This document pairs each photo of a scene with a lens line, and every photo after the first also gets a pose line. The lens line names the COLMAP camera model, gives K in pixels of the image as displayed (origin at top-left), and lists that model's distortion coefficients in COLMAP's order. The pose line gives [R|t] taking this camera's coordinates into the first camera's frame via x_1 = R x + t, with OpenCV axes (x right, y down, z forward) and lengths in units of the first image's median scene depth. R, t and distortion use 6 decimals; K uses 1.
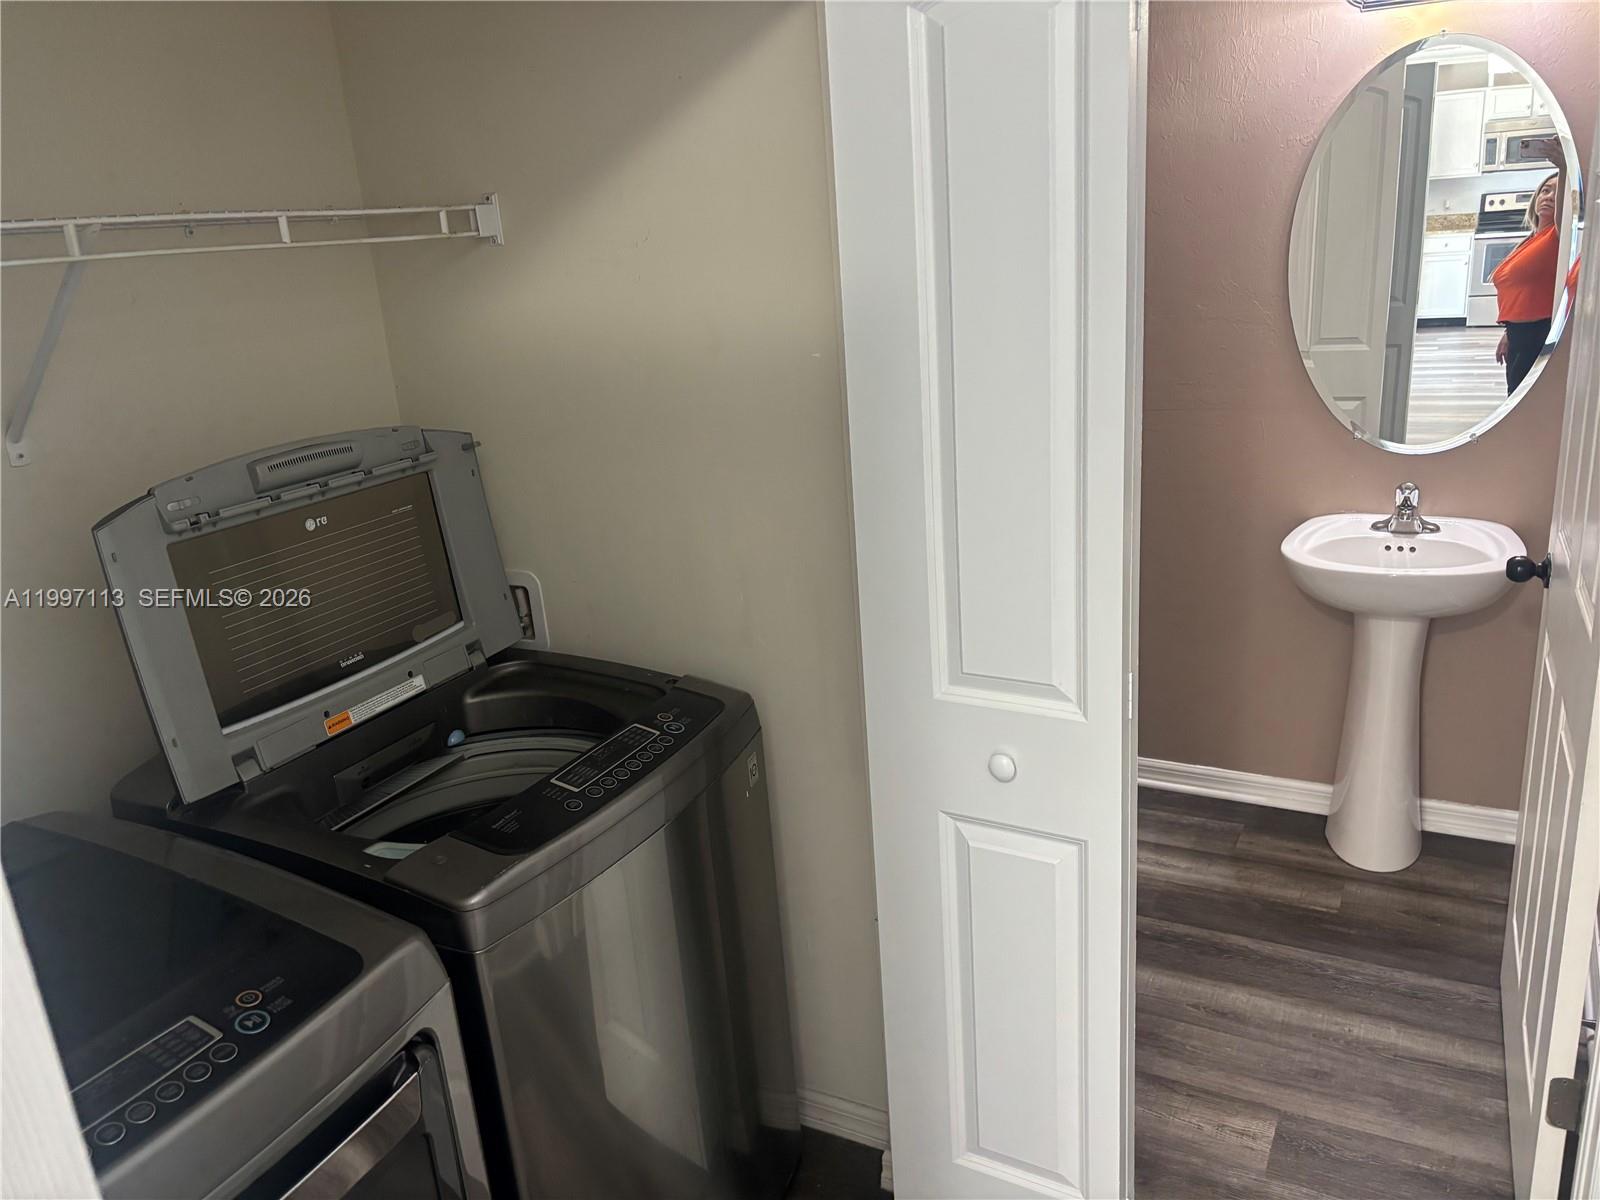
lens RADIAL K [[1207.8, 0, 792.8], [0, 1207.8, 590.3], [0, 0, 1]] dist [0.041279, -0.037427]
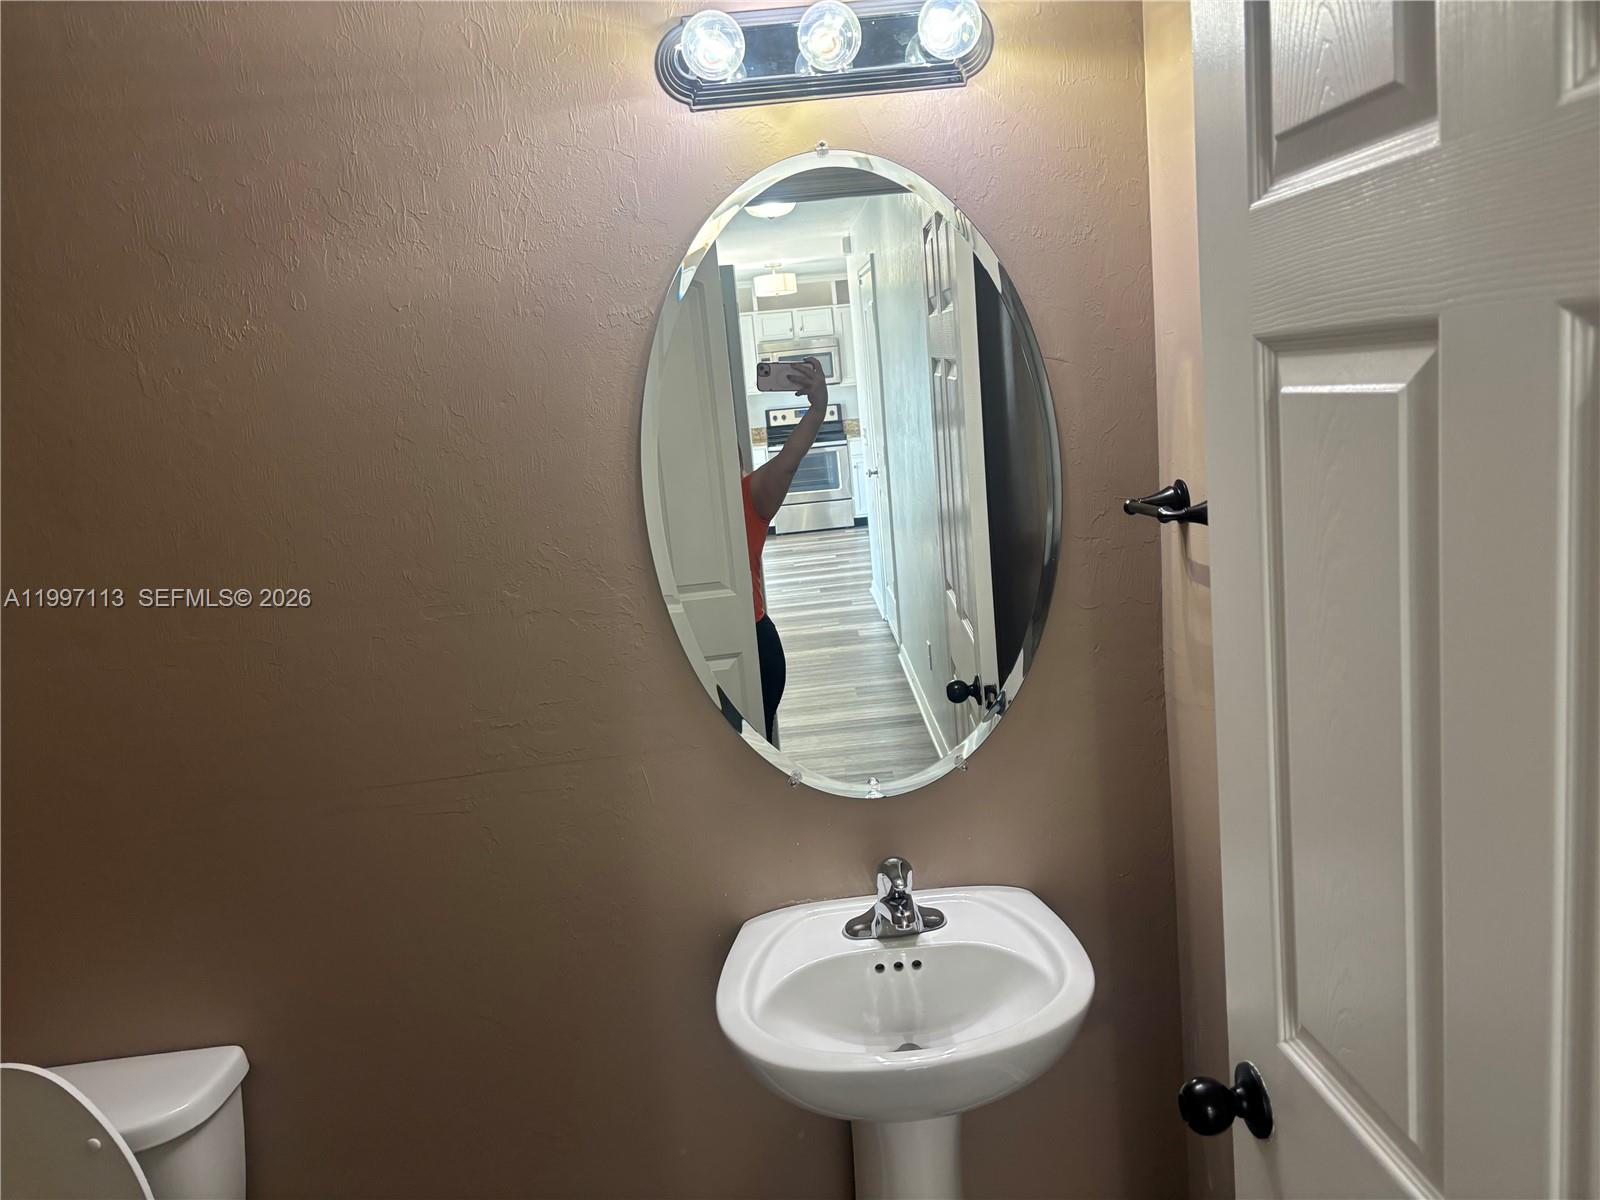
lens RADIAL K [[1207.8, 0, 798.4], [0, 1207.8, 606.6], [0, 0, 1]] dist [0.041279, -0.037427]
pose [[0.853848, -0.102101, 0.510411, 0.046765], [0.184229, 0.976380, -0.112878, -0.040658], [-0.486830, 0.190413, 0.852490, 0.143525]]
